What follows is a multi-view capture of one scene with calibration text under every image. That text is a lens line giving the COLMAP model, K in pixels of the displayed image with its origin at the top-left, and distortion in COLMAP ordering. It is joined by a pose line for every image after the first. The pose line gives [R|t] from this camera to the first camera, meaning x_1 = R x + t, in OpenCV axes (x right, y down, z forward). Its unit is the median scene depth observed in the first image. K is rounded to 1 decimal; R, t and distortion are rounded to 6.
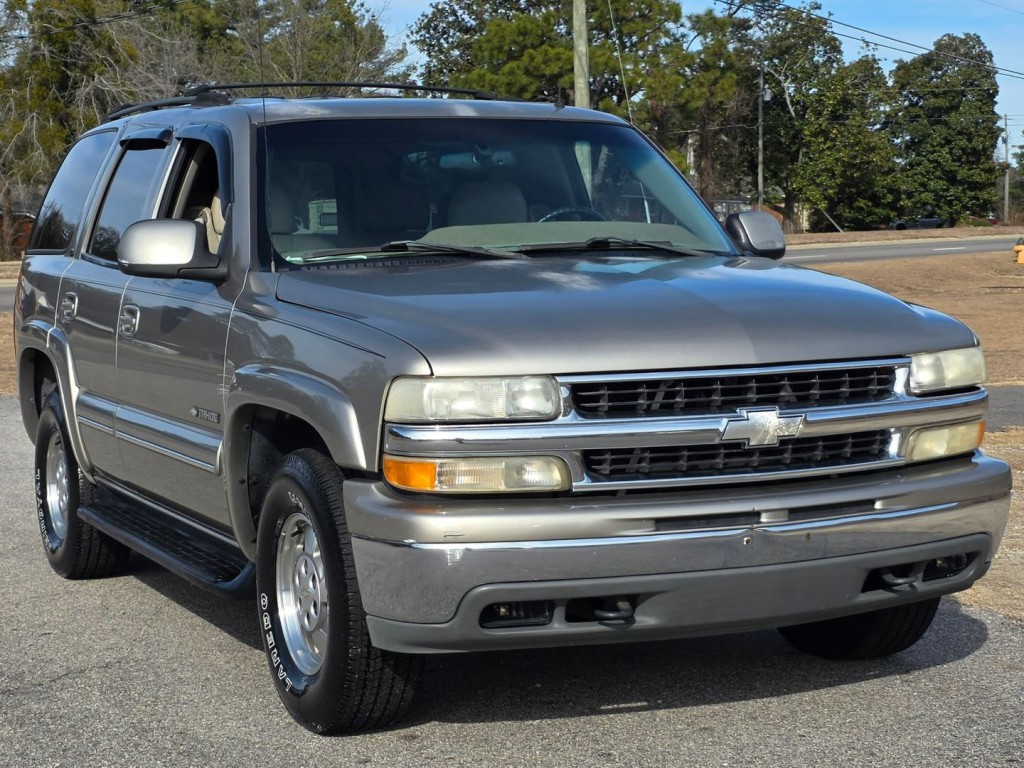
lens RADIAL K [[1976.3, 0, 512.0], [0, 1976.3, 384.0], [0, 0, 1]] dist [0.158682, -0.489524]
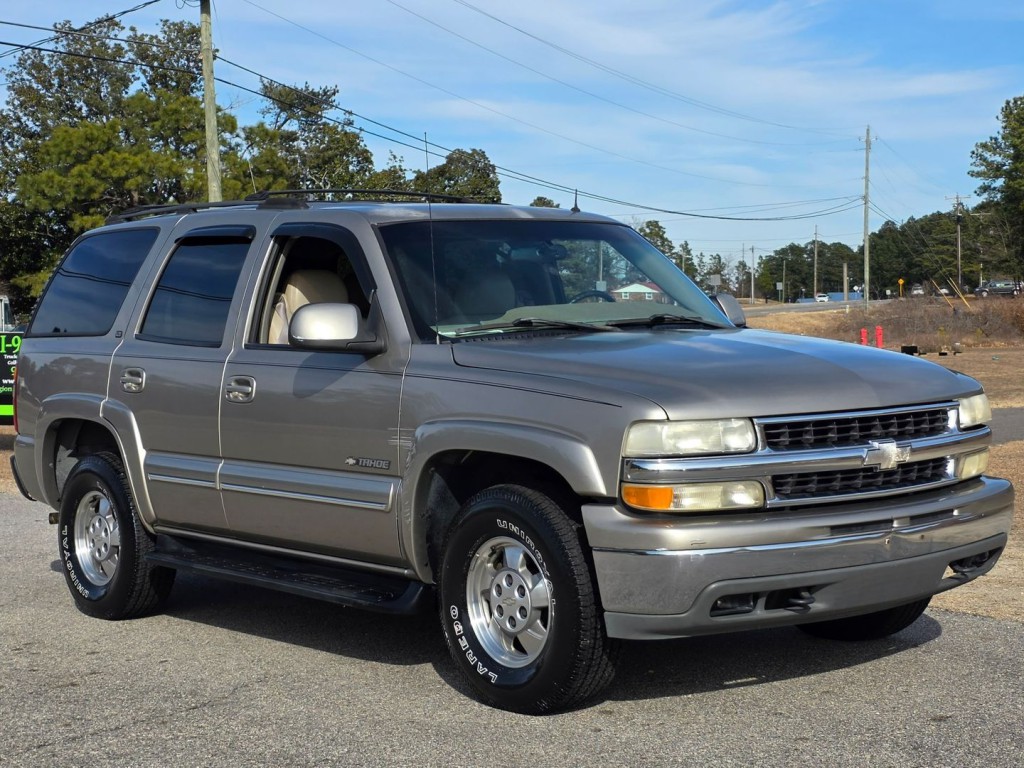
lens RADIAL K [[1791.1, 0, 486.0], [0, 1791.1, 383.3], [0, 0, 1]] dist [0.203139, -0.960053]
pose [[0.967975, -0.016281, 0.250517, -0.394649], [0.026778, 0.998898, -0.038552, 0.012235], [-0.249613, 0.044025, 0.967344, -0.085950]]
